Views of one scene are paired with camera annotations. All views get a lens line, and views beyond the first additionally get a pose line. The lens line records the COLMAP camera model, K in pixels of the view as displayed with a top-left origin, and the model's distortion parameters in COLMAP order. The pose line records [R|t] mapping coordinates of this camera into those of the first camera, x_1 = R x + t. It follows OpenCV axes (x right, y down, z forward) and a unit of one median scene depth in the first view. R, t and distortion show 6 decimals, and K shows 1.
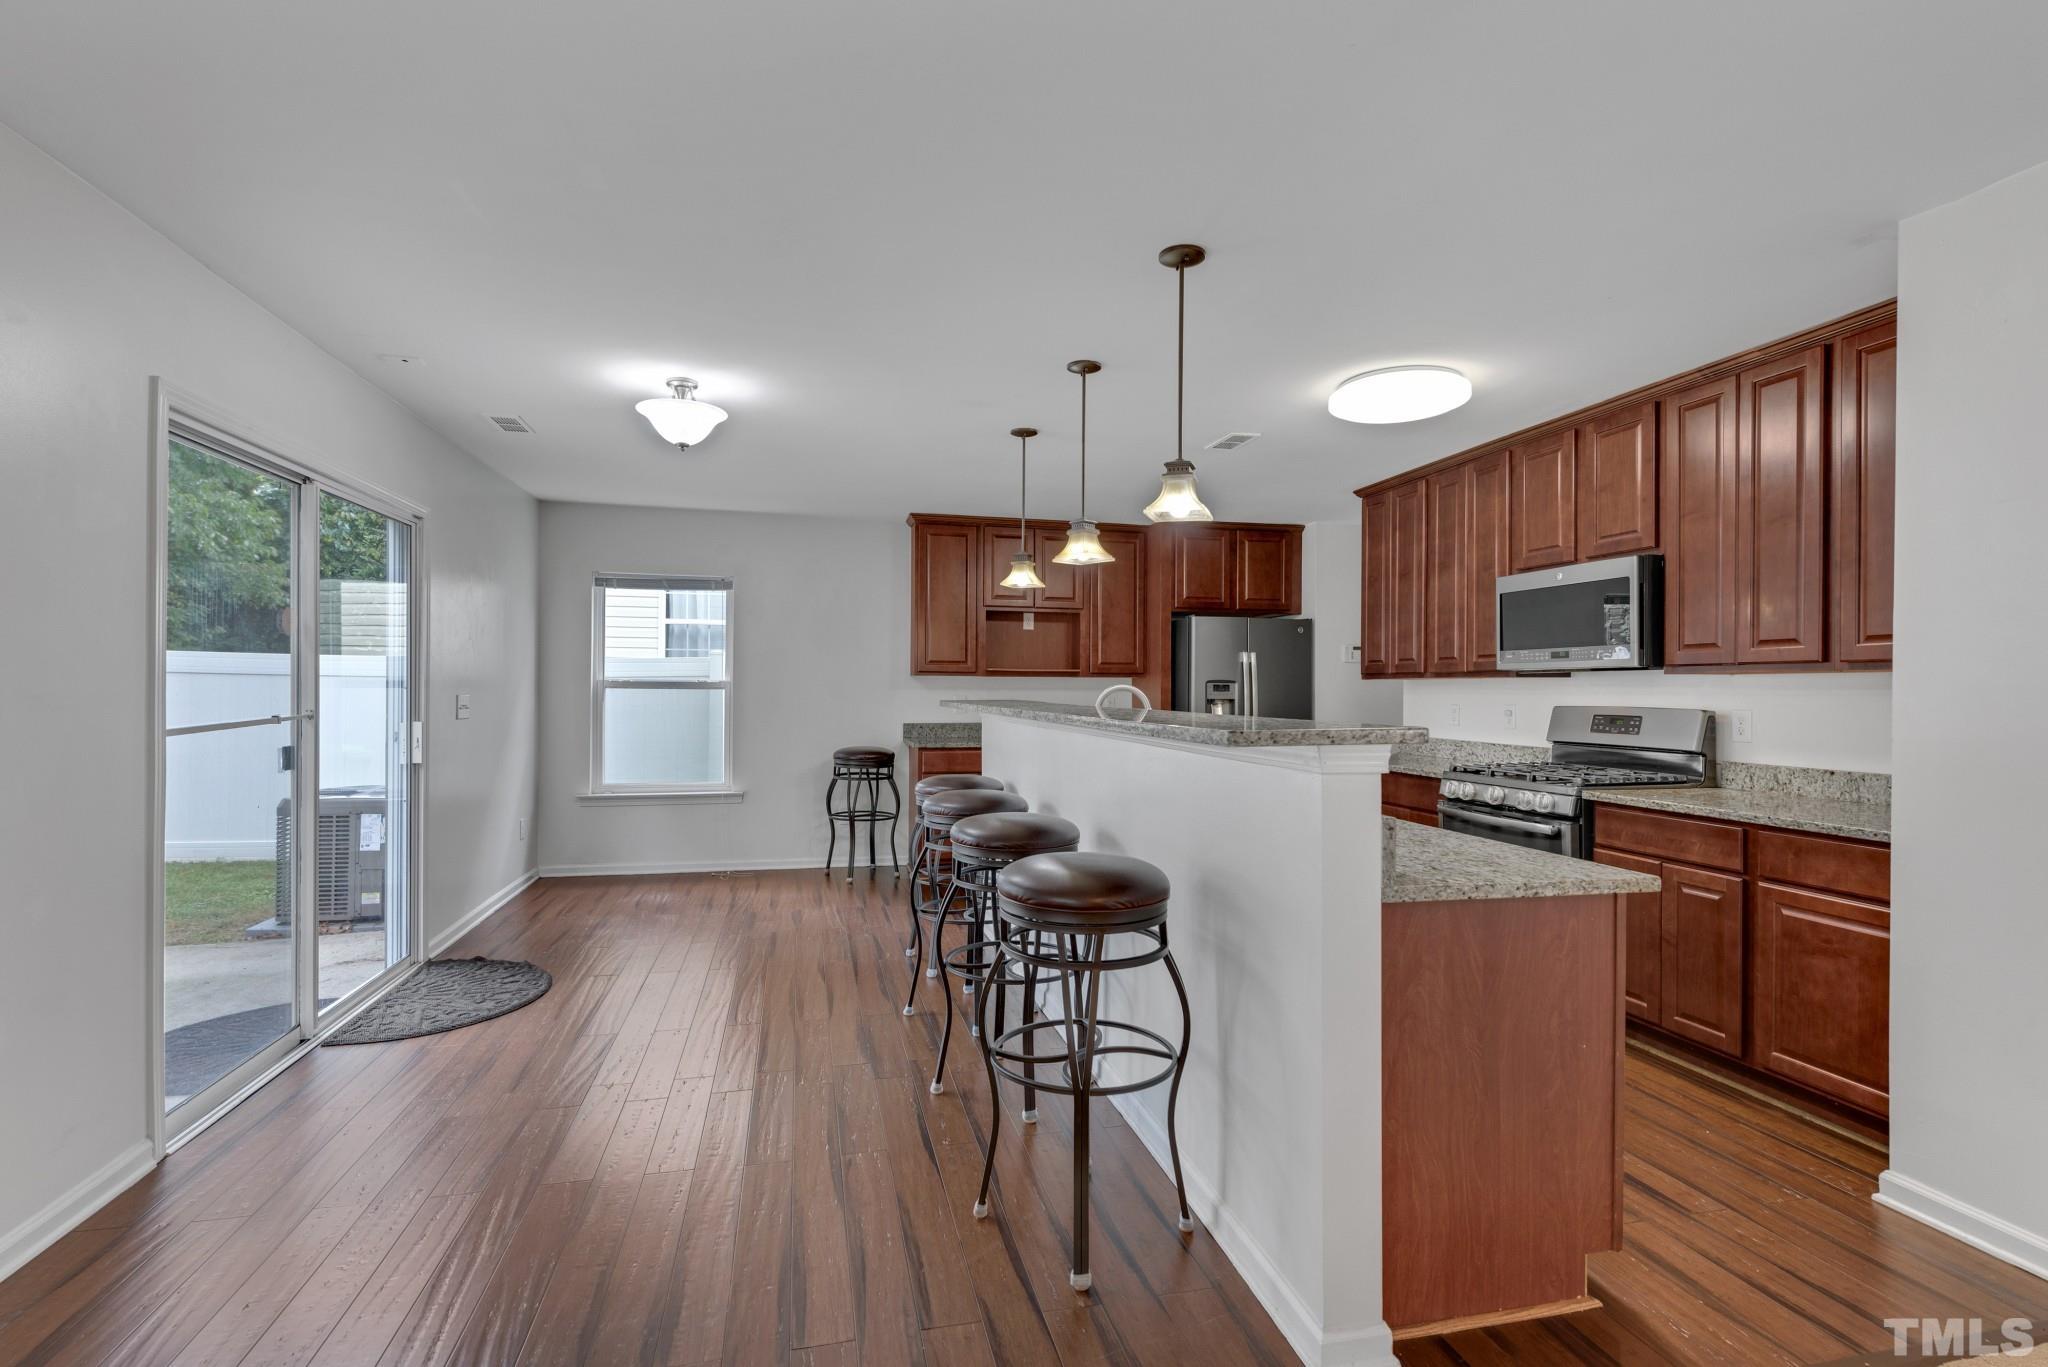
lens RADIAL K [[953.0, 0, 1024.0], [0, 953.0, 683.5], [0, 0, 1]] dist [0.002411, 0.000174]
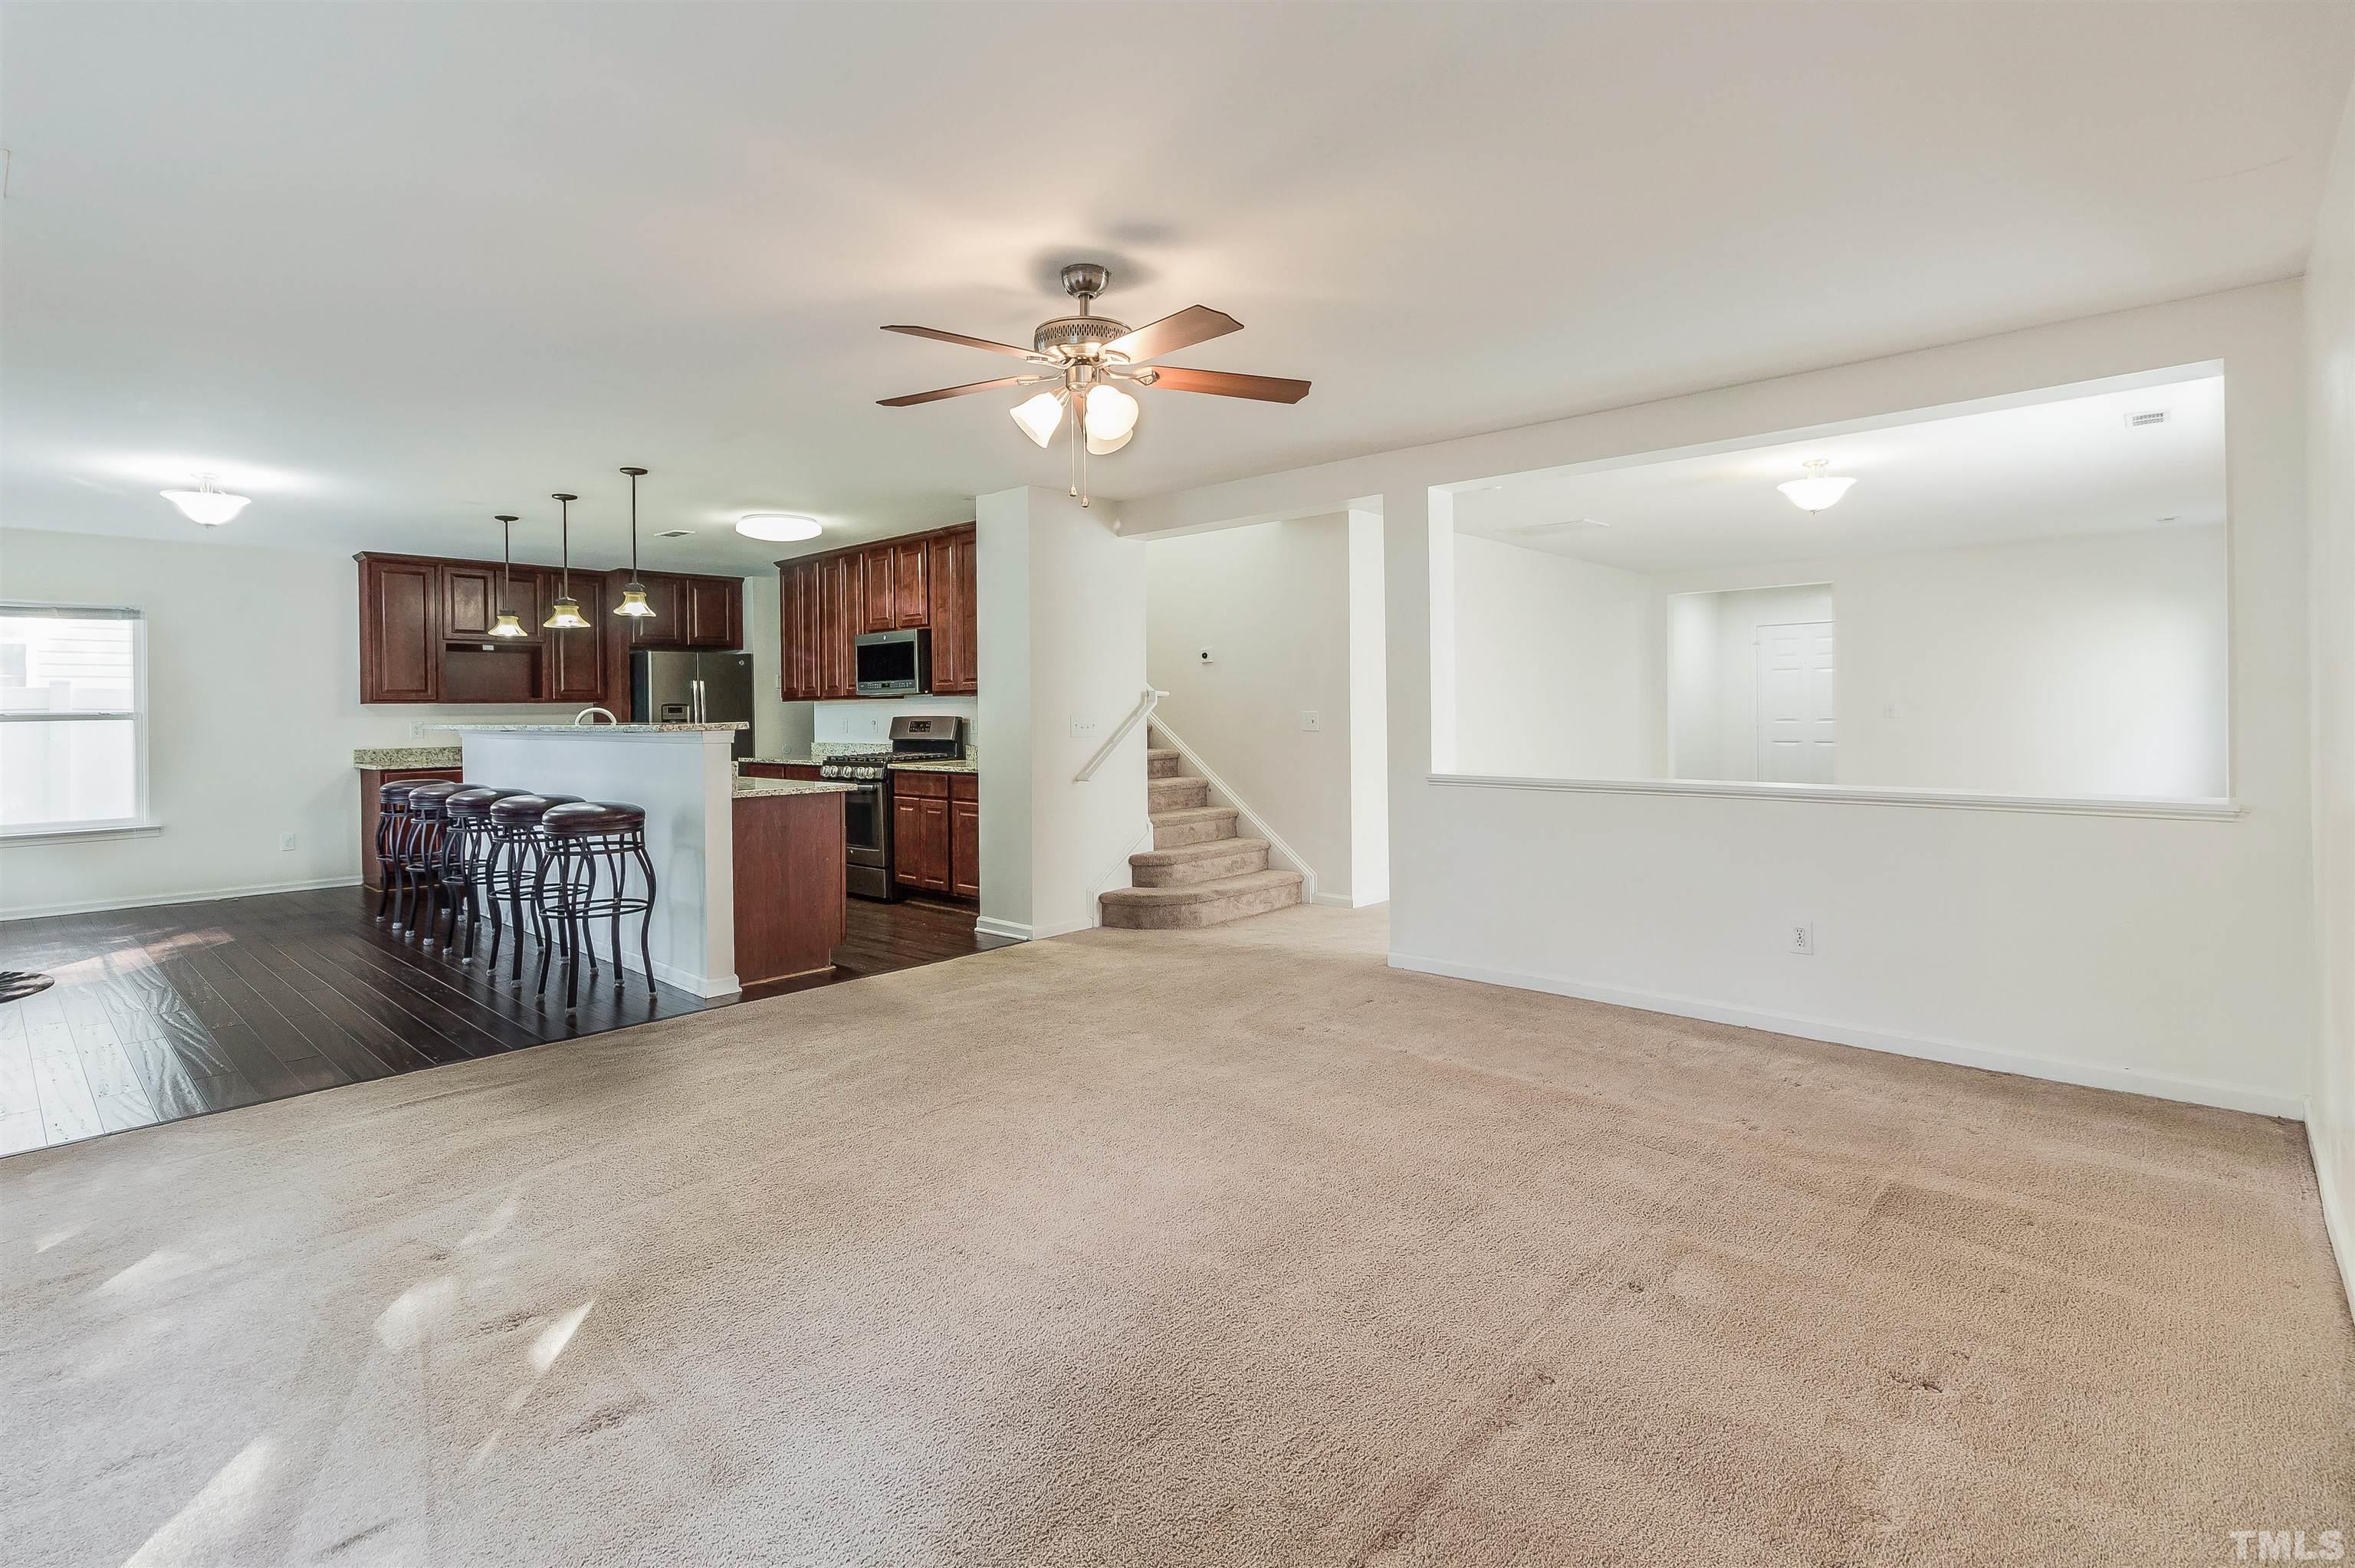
lens RADIAL K [[1110.2, 0, 1113.1], [0, 1110.2, 715.7], [0, 0, 1]] dist [0.000955, 0.022506]
pose [[0.845218, -0.019909, 0.534050, -0.101621], [0.015625, 0.999799, 0.012543, 0.003379], [-0.534193, -0.002257, 0.845360, -0.643640]]
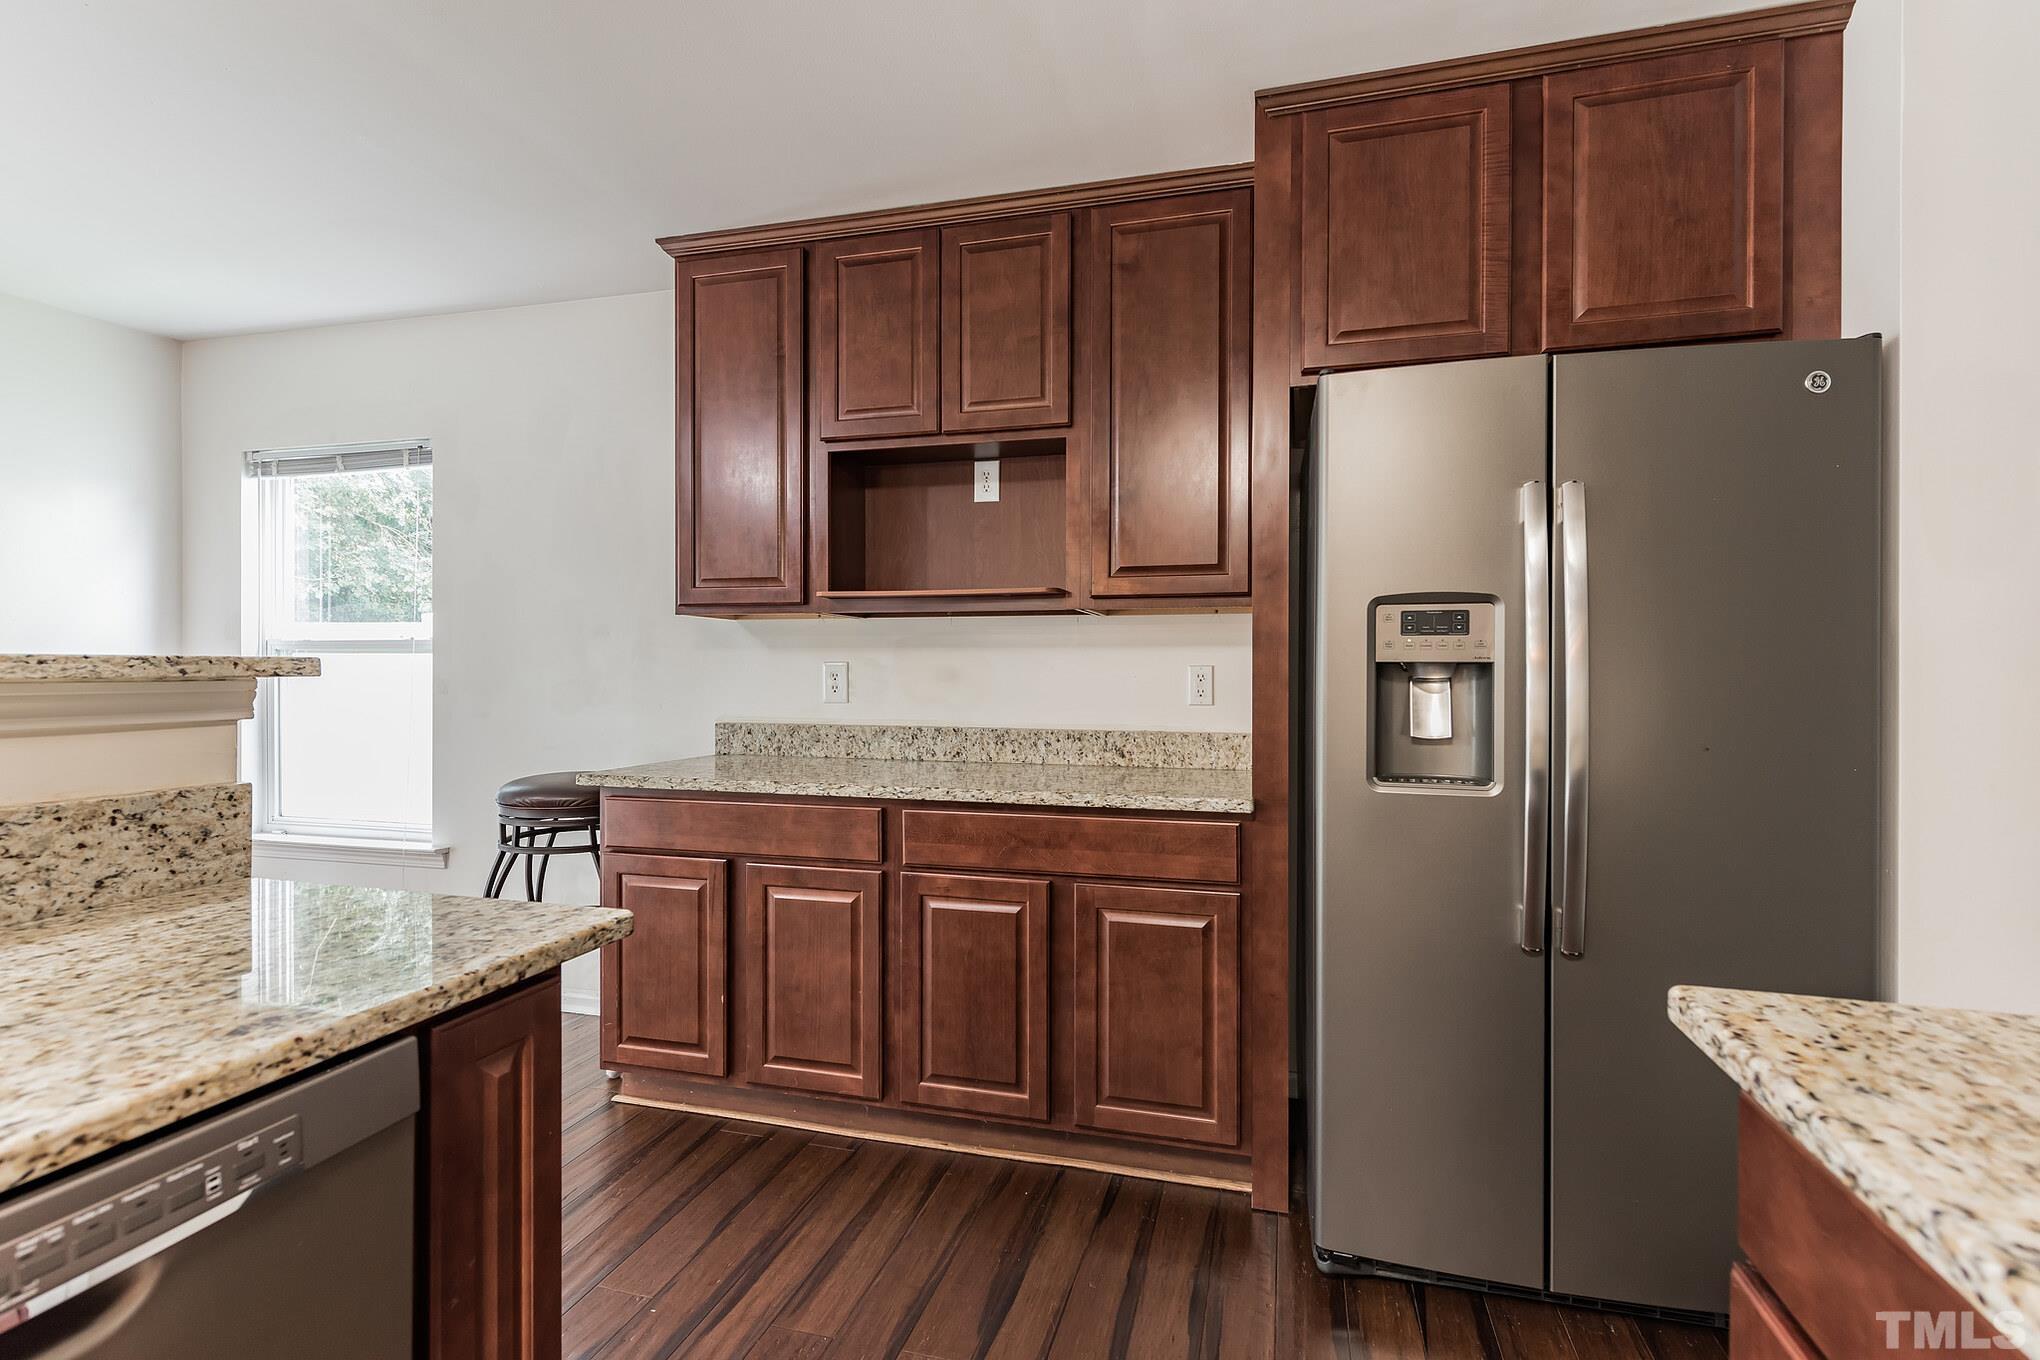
lens RADIAL K [[949.2, 0, 1020.0], [0, 949.2, 680.0], [0, 0, 1]] dist [0.002411, 0.000174]
pose [[0.868179, 0.001034, -0.496250, 0.303779], [0.004371, 0.999943, 0.009731, 0.023126], [0.496232, -0.010618, 0.868125, 0.889526]]
